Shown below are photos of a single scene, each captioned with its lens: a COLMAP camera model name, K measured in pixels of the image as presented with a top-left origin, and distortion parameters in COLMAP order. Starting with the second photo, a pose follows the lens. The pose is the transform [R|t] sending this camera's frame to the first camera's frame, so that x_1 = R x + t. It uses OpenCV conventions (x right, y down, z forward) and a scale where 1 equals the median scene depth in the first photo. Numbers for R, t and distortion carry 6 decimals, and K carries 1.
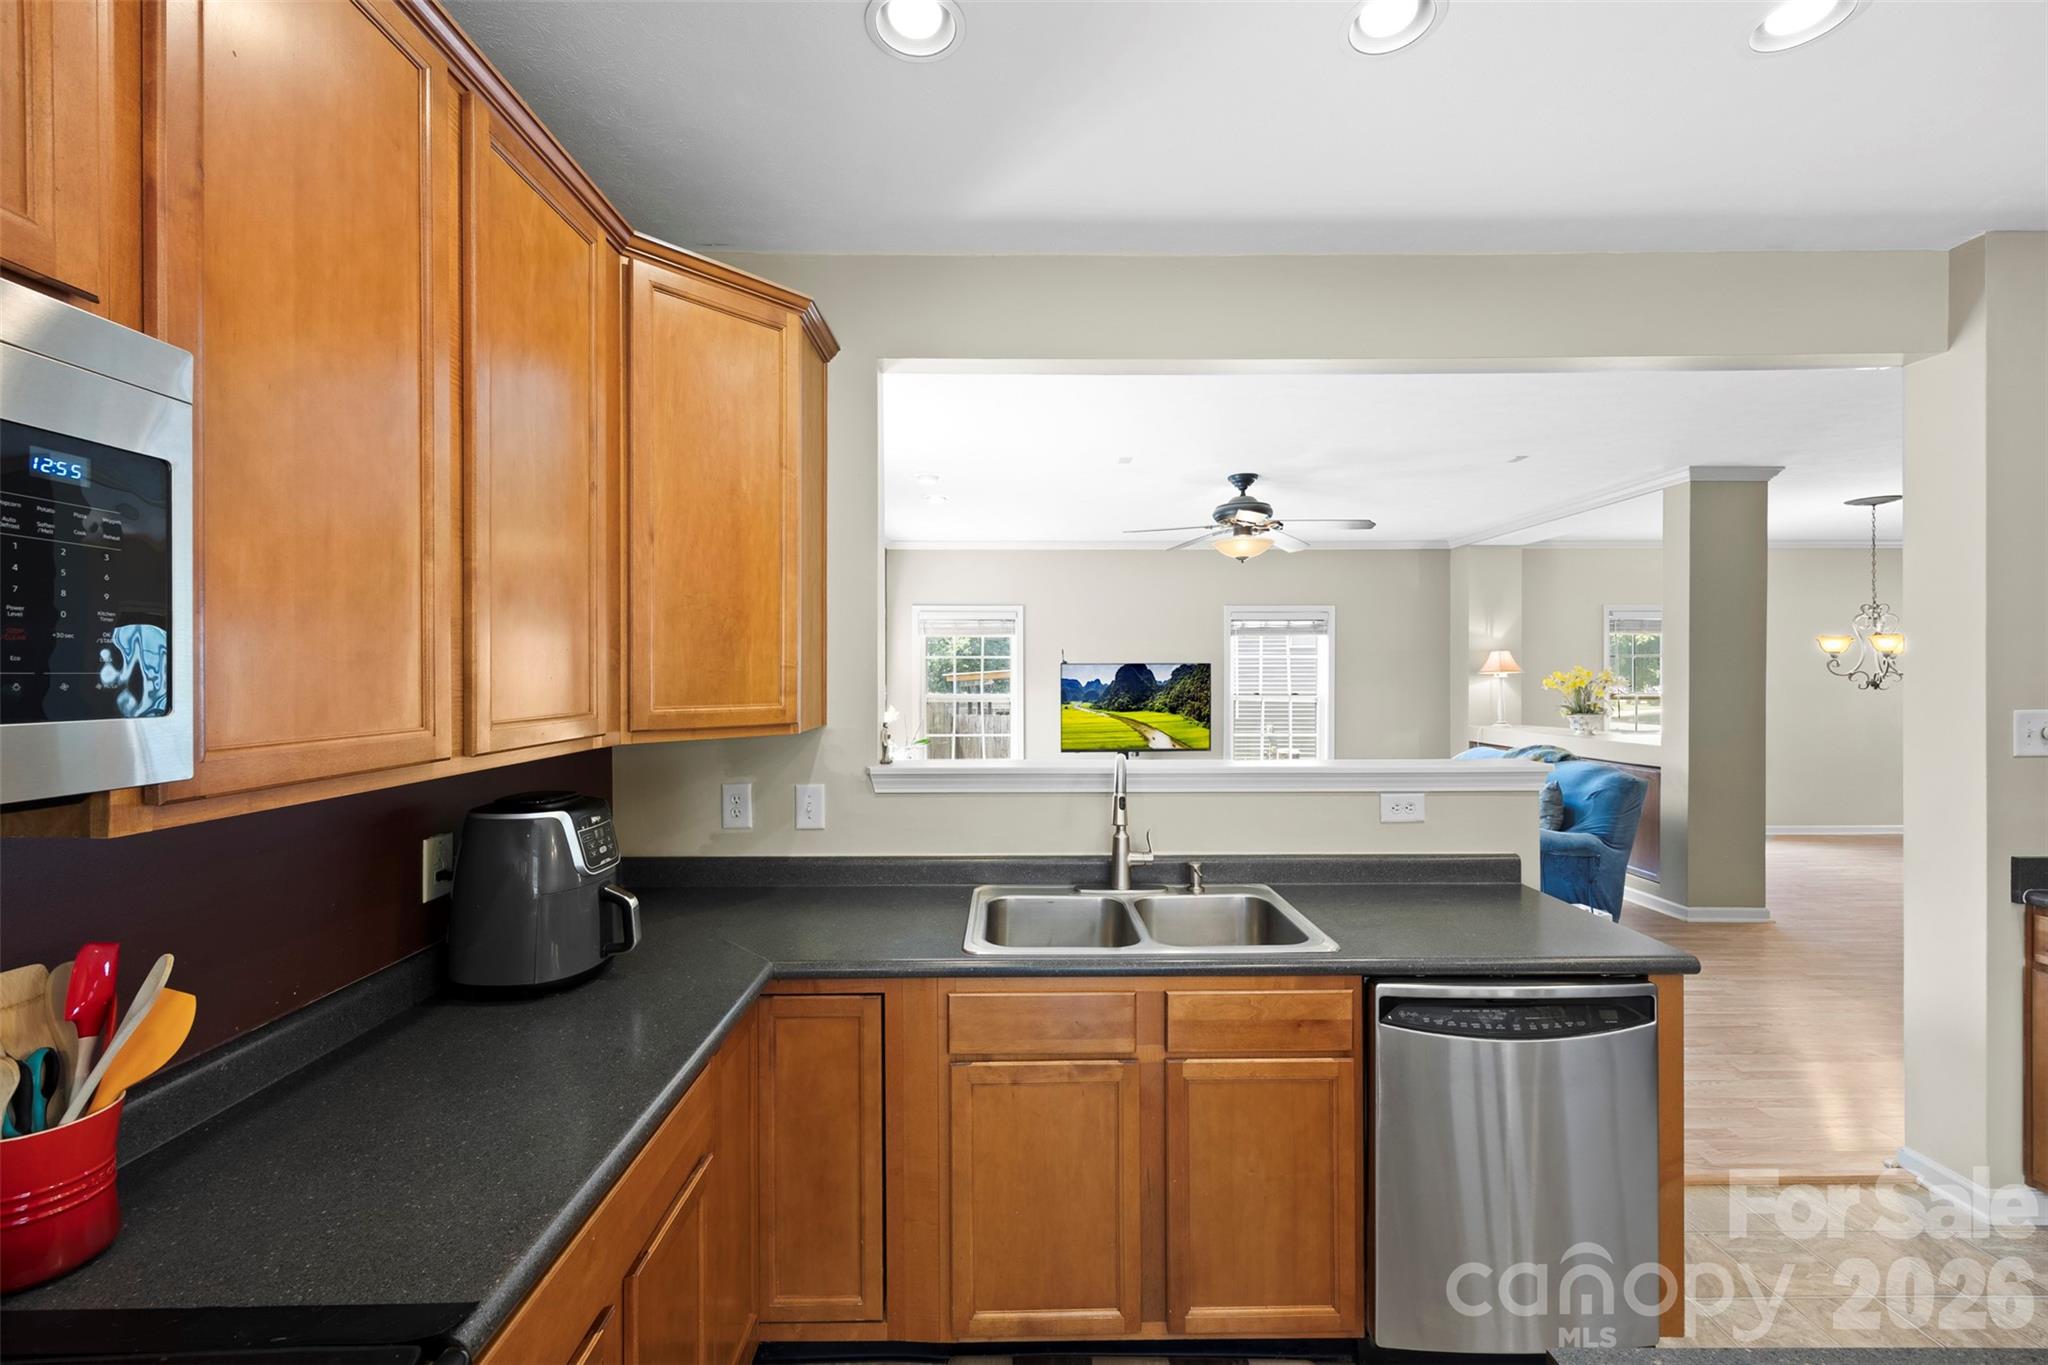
lens RADIAL K [[819.3, 0, 1016.2], [0, 819.3, 662.2], [0, 0, 1]] dist [0.001815, 0.001067]
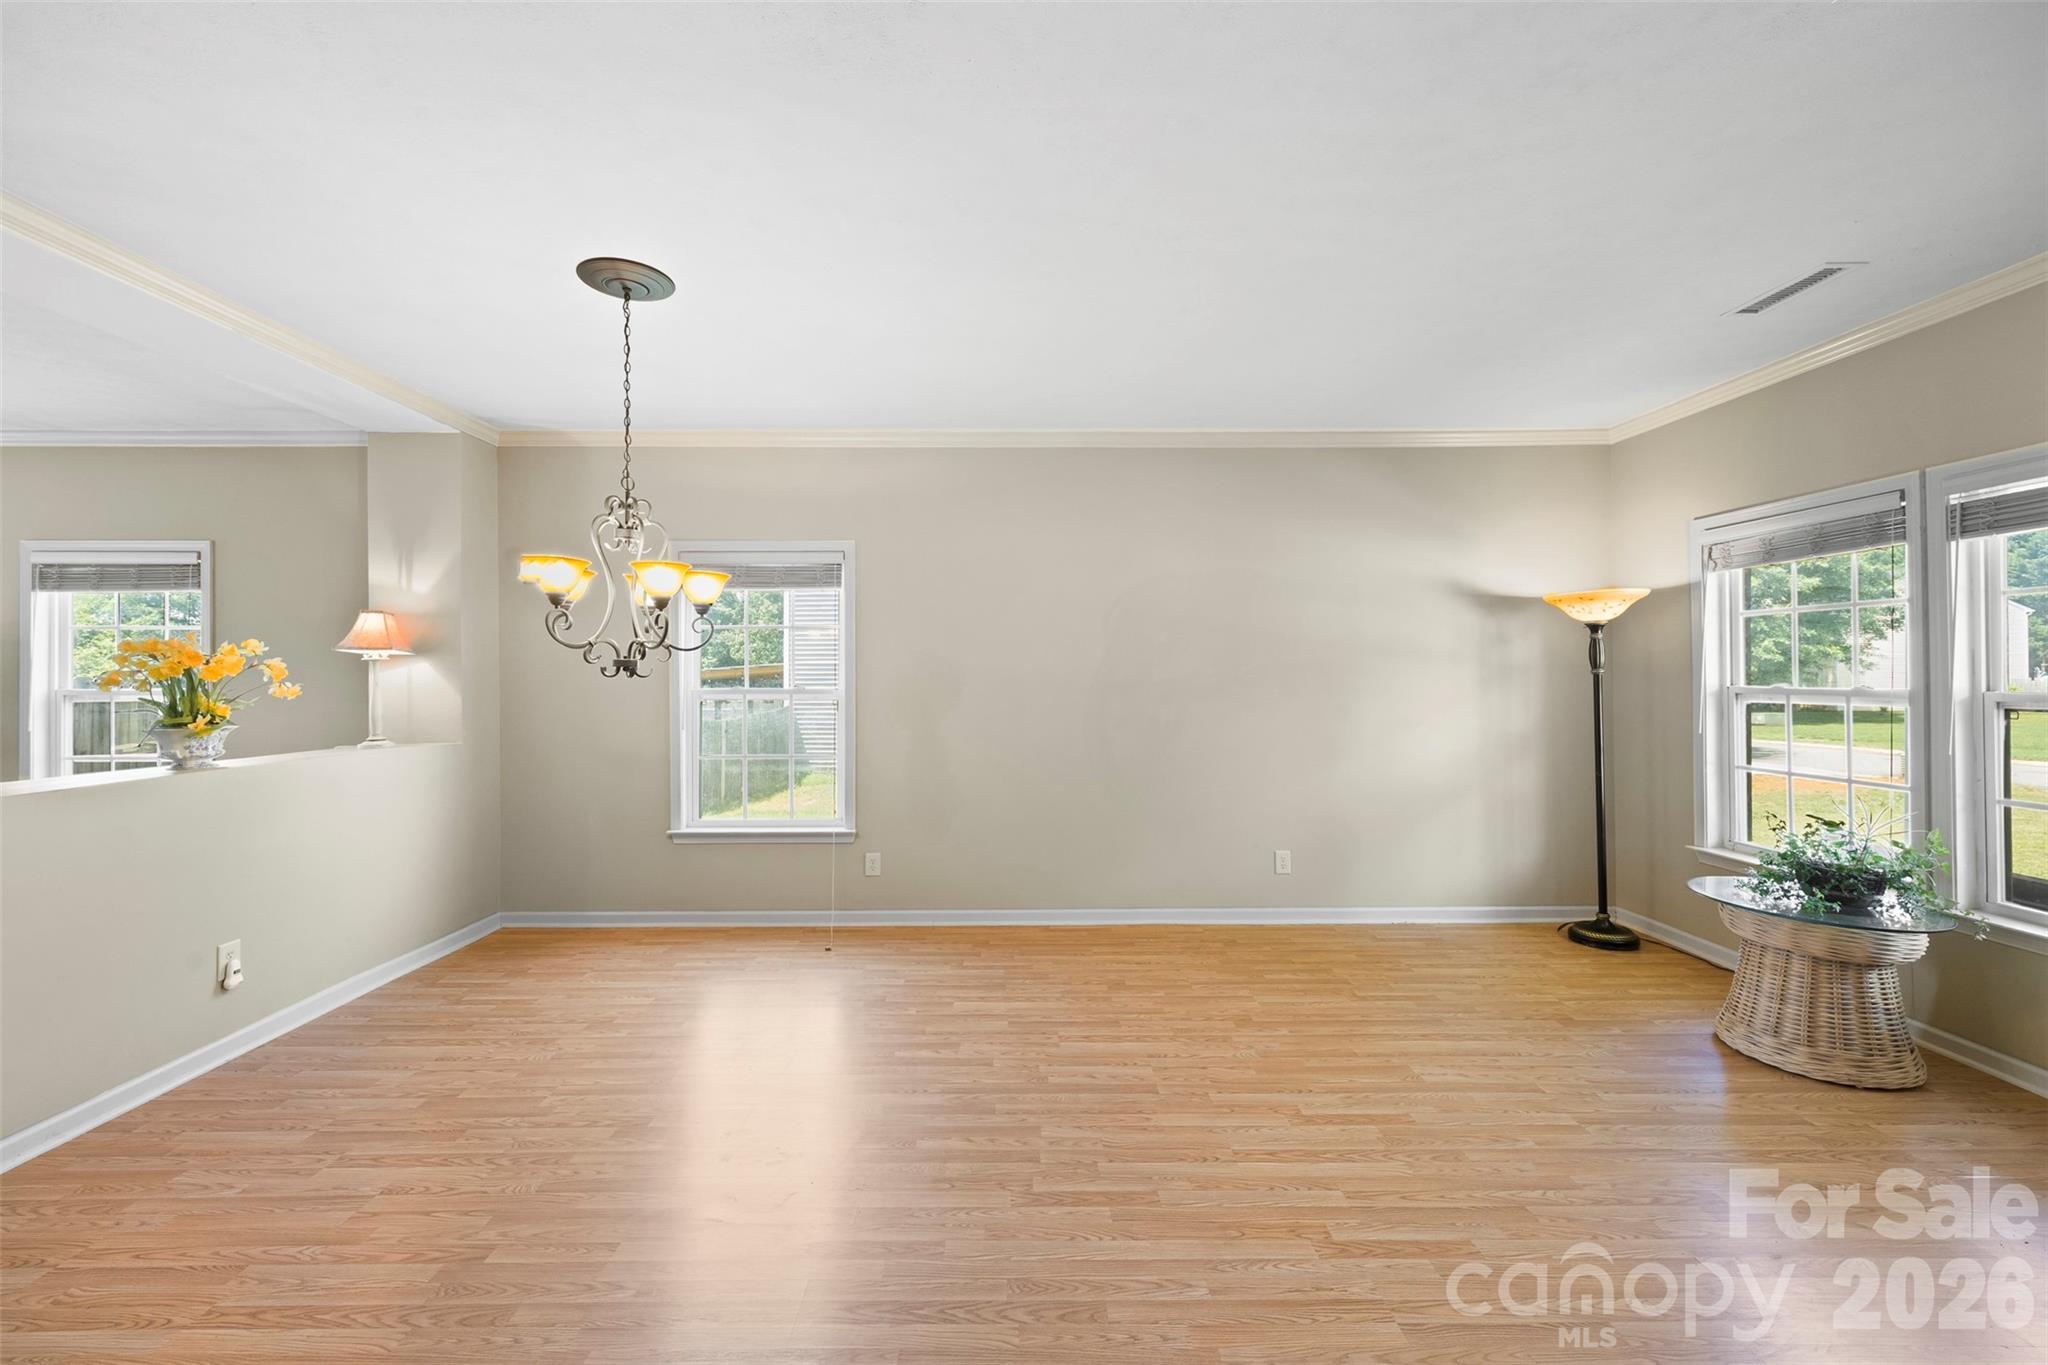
lens RADIAL K [[819.3, 0, 1018.3], [0, 819.3, 669.6], [0, 0, 1]] dist [0.001815, 0.001067]
pose [[0.999997, -0.000403, -0.002412, 1.453275], [0.000422, 0.999971, 0.007560, 0.028939], [0.002409, -0.007561, 0.999969, 0.607904]]
